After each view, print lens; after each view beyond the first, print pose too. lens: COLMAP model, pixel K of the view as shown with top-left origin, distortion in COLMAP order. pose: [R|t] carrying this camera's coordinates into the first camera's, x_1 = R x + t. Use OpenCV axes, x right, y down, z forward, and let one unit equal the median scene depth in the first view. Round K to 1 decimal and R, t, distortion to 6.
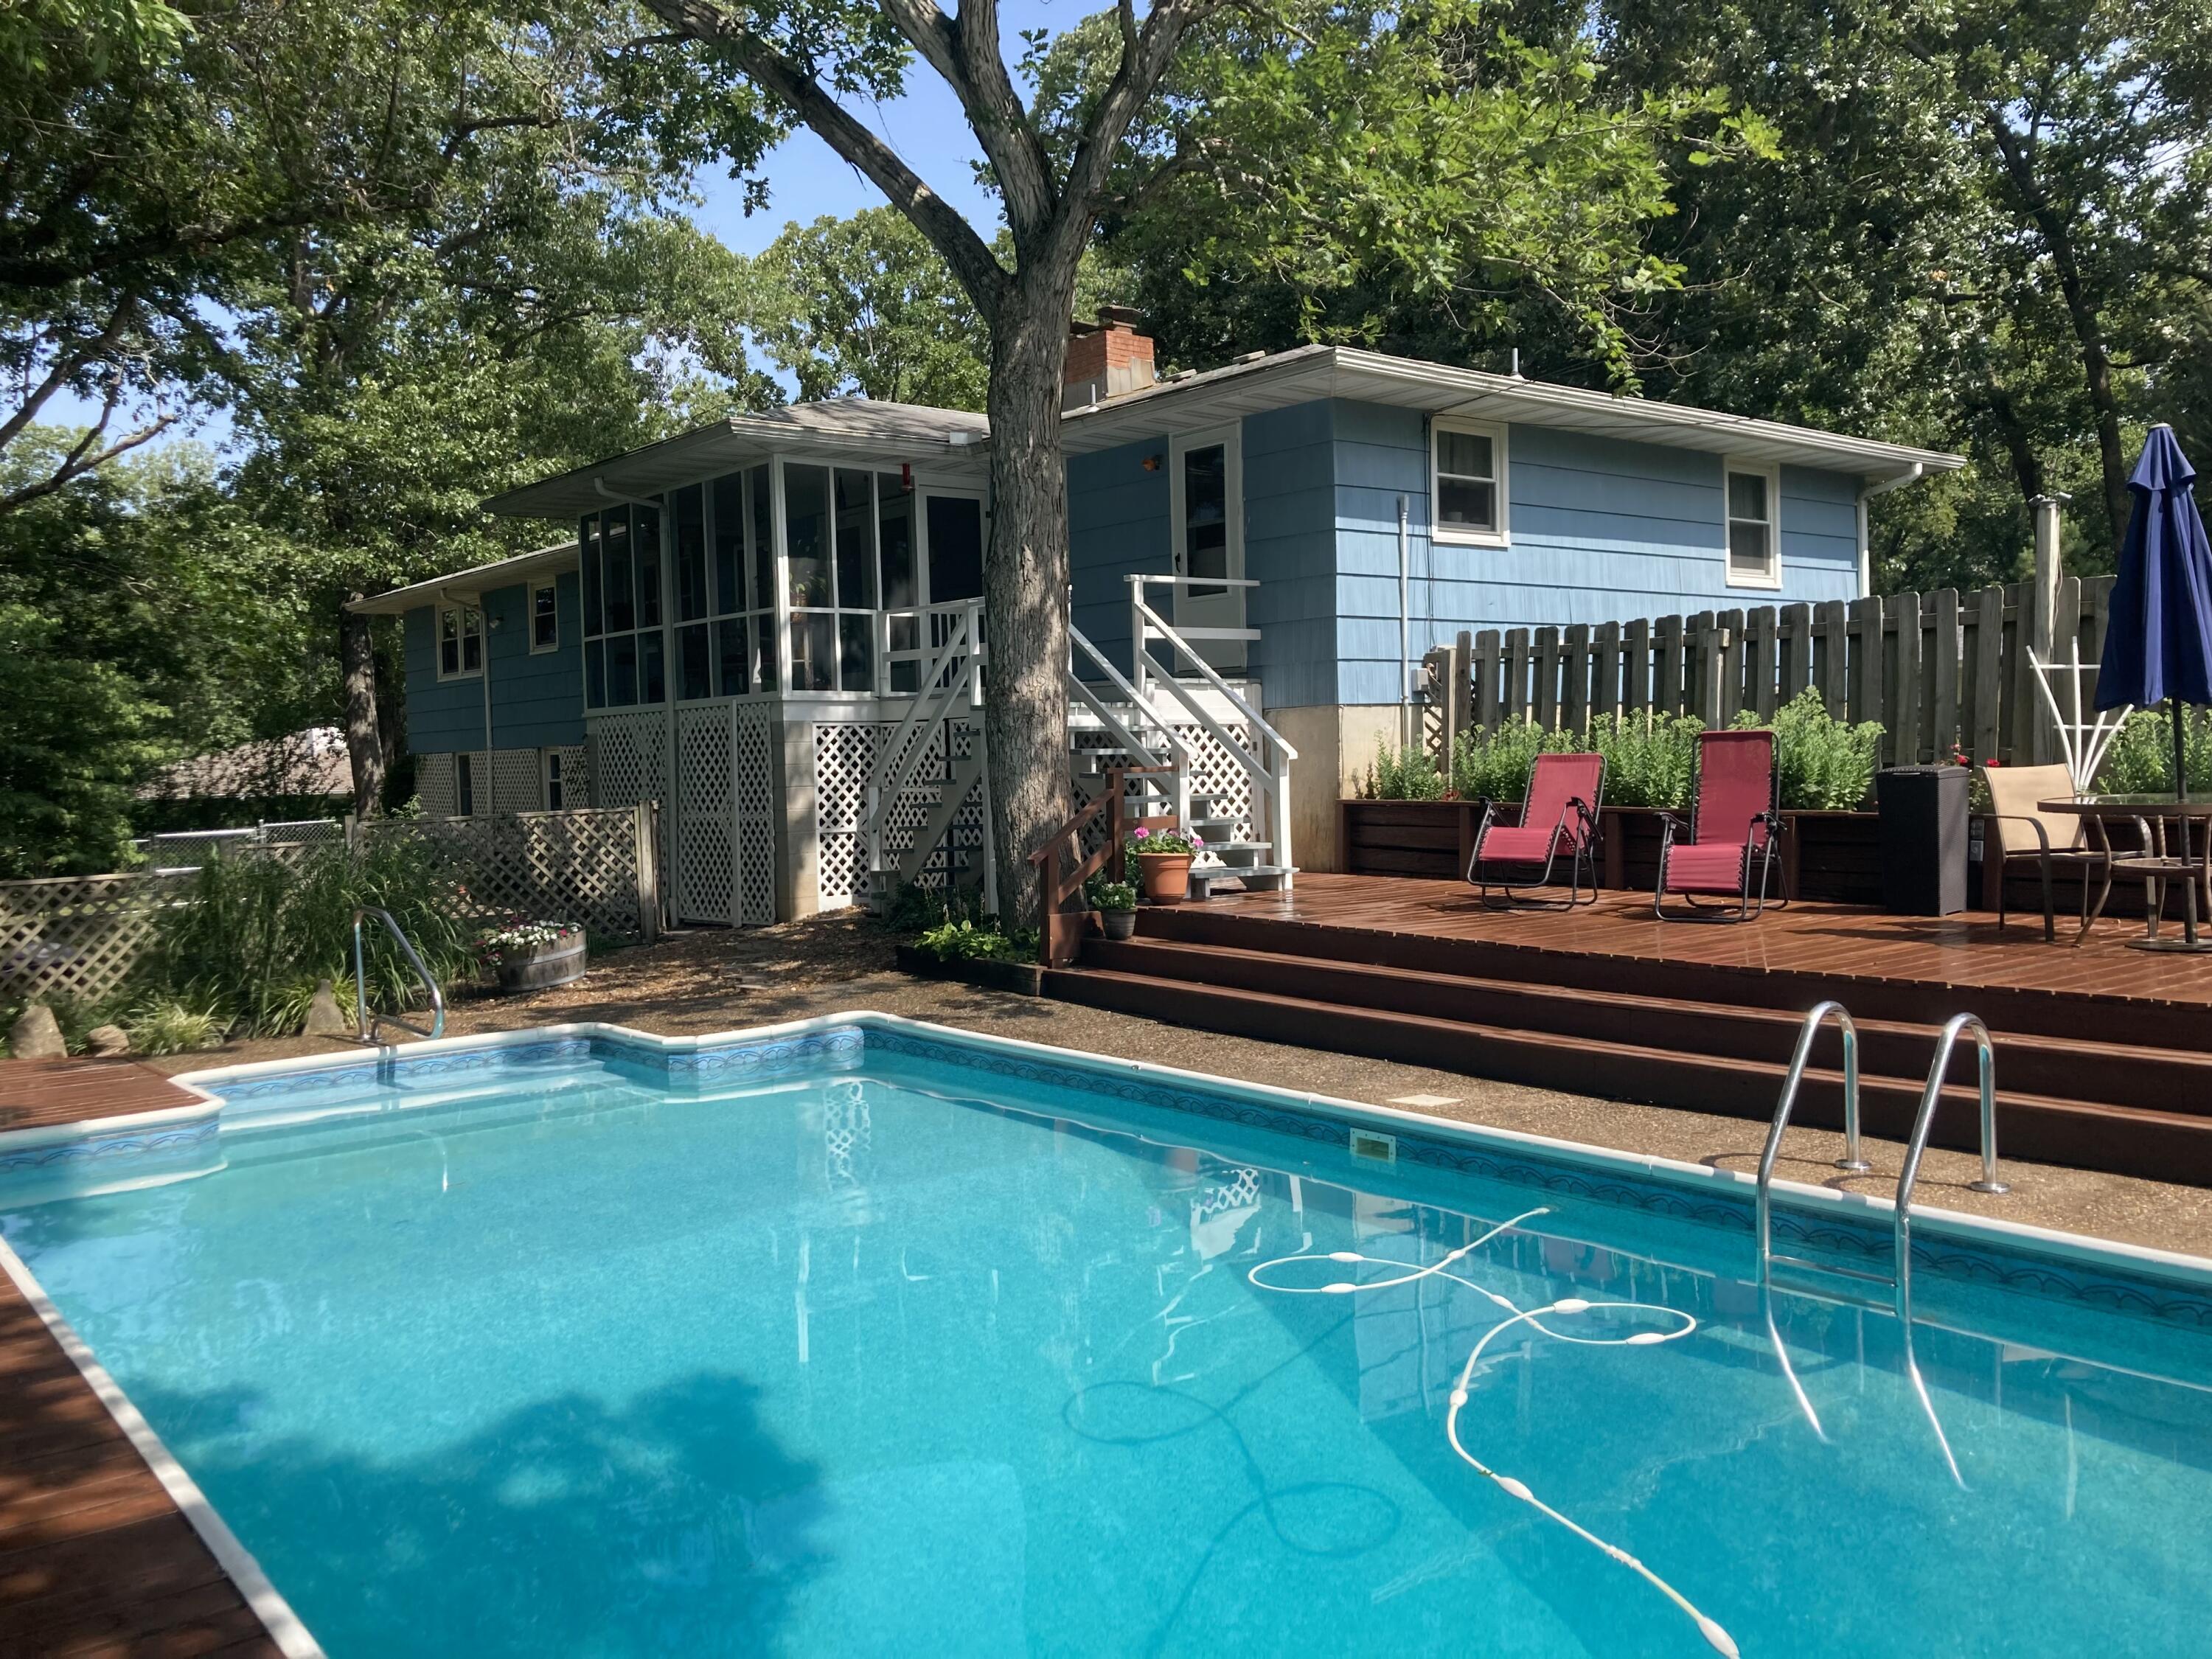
lens RADIAL K [[1771.7, 0, 1098.6], [0, 1771.7, 796.9], [0, 0, 1]] dist [0.008764, -0.119467]
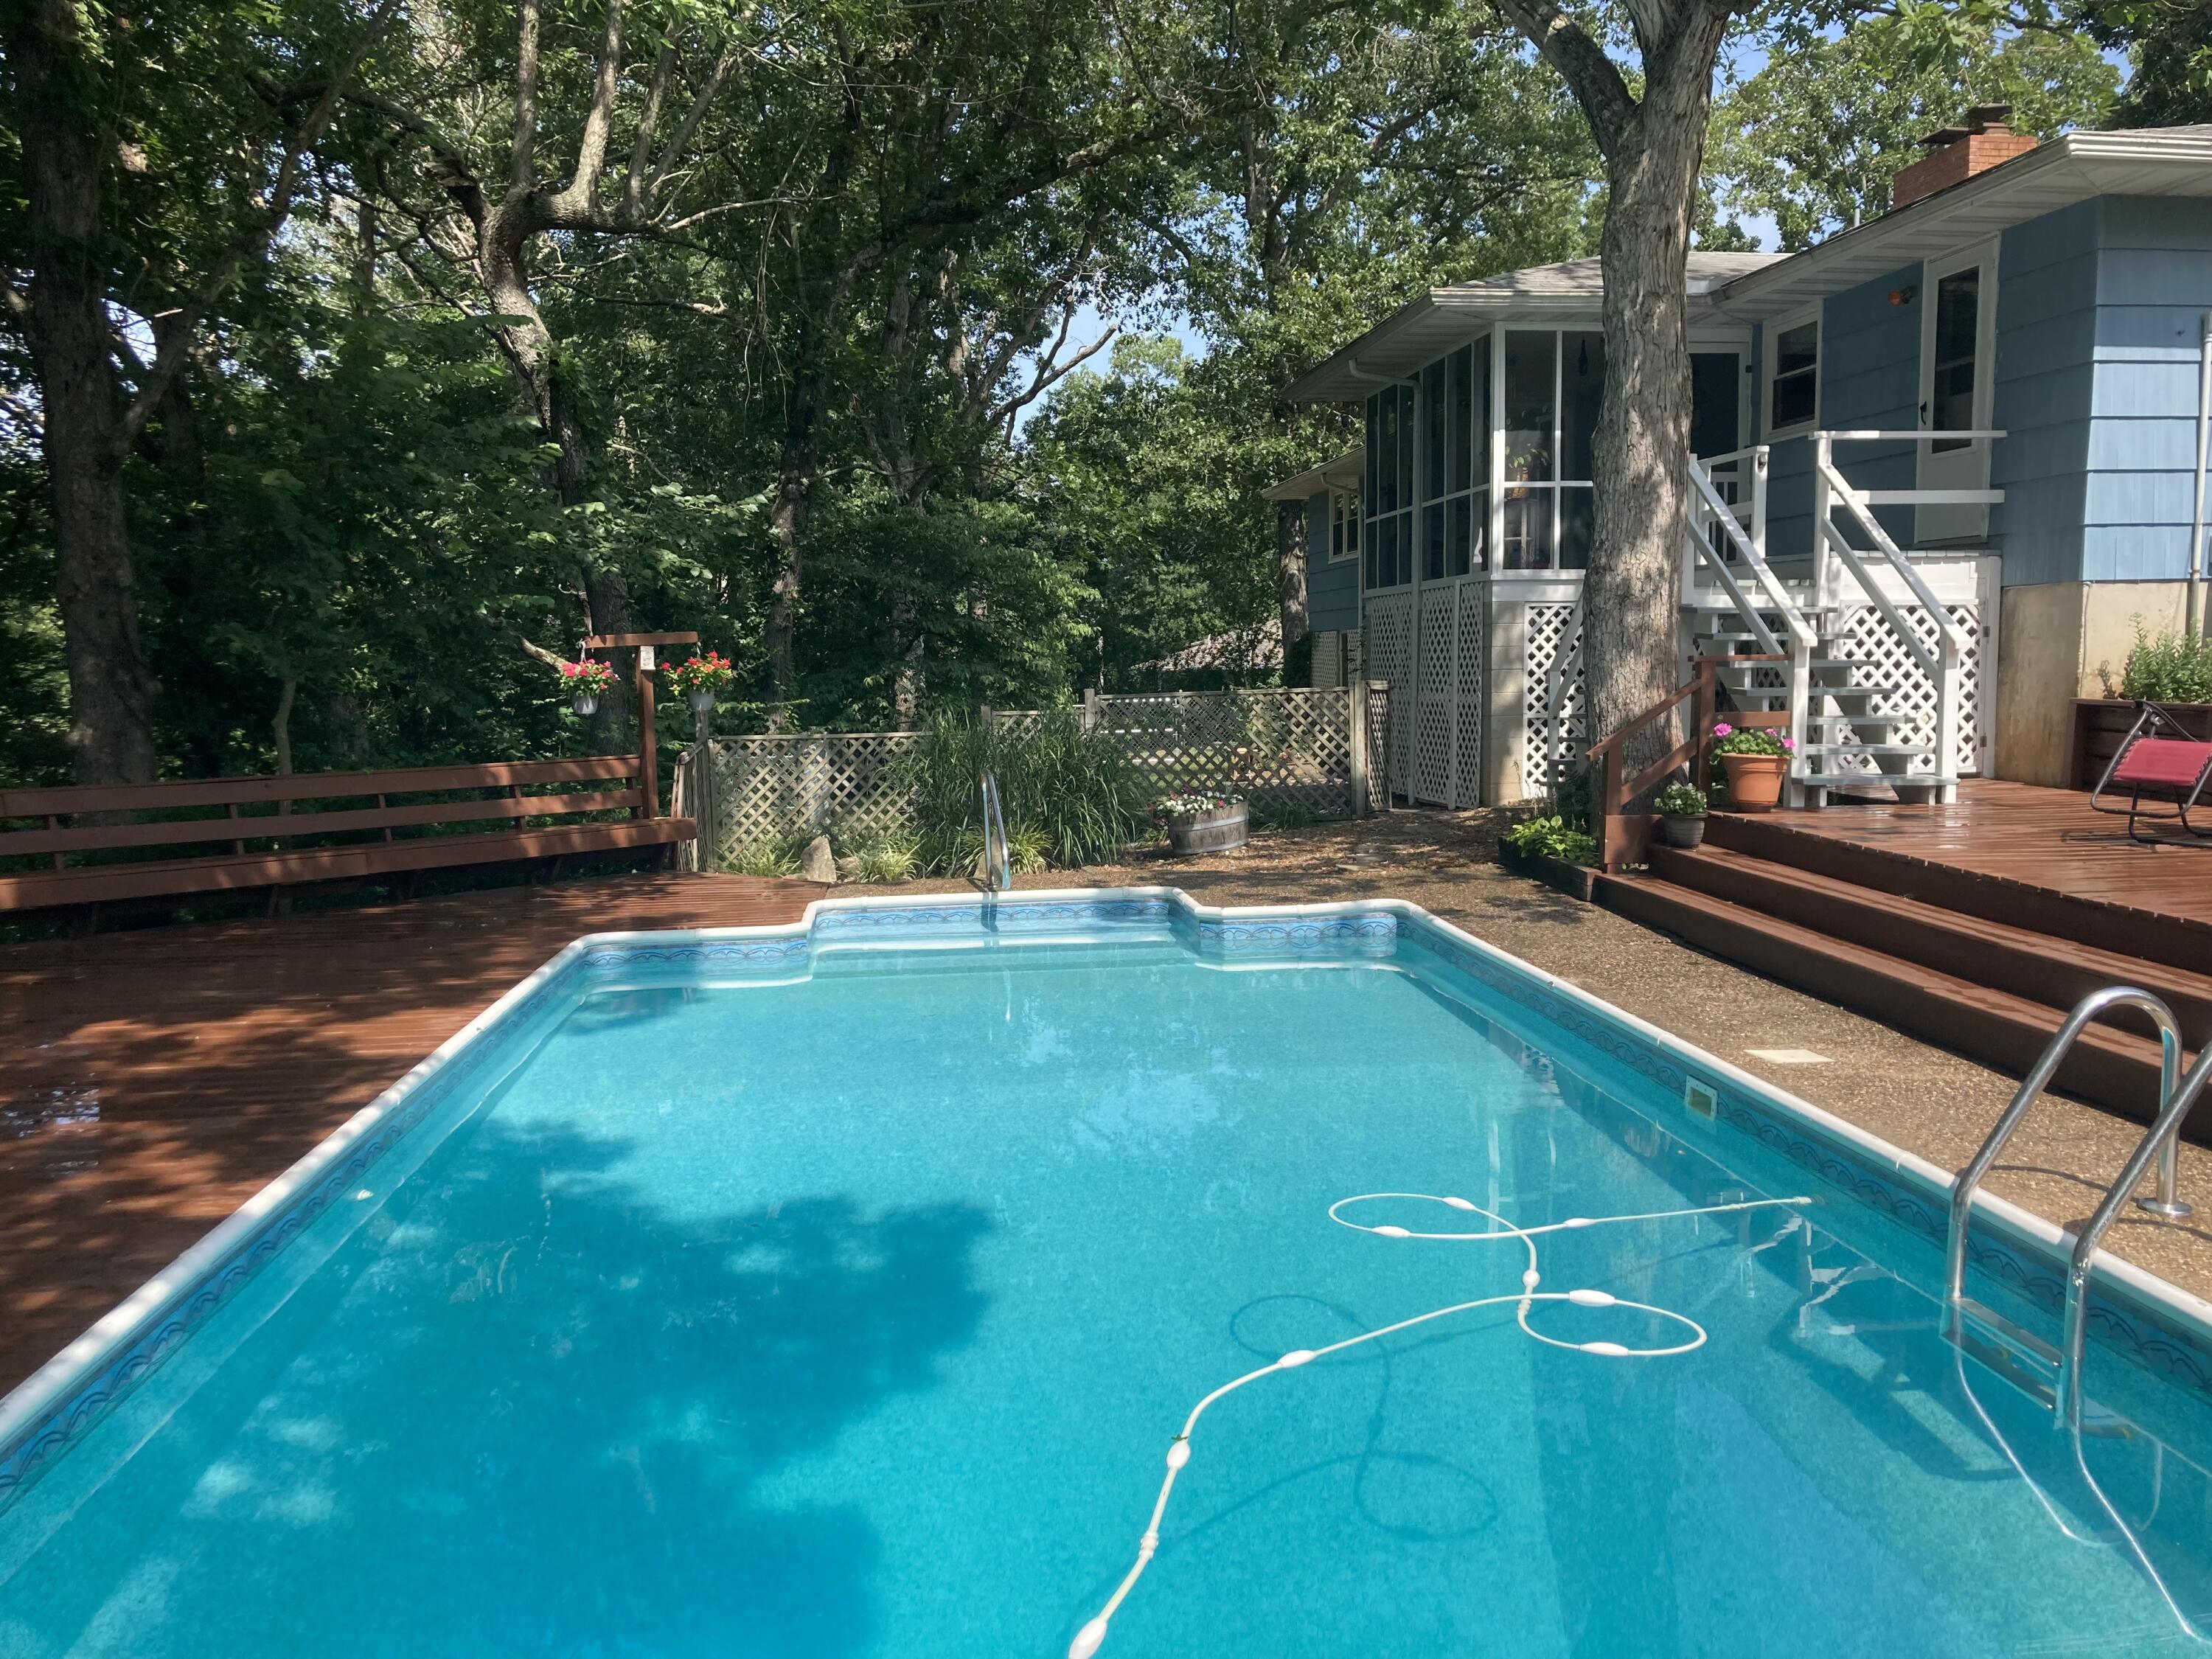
lens RADIAL K [[1733.4, 0, 955.5], [0, 1733.4, 833.9], [0, 0, 1]] dist [0.005943, -0.039054]
pose [[0.829203, 0.070723, -0.554455, 0.147984], [-0.019641, 0.995037, 0.097549, -0.003767], [0.558603, -0.069998, 0.826476, 0.048722]]
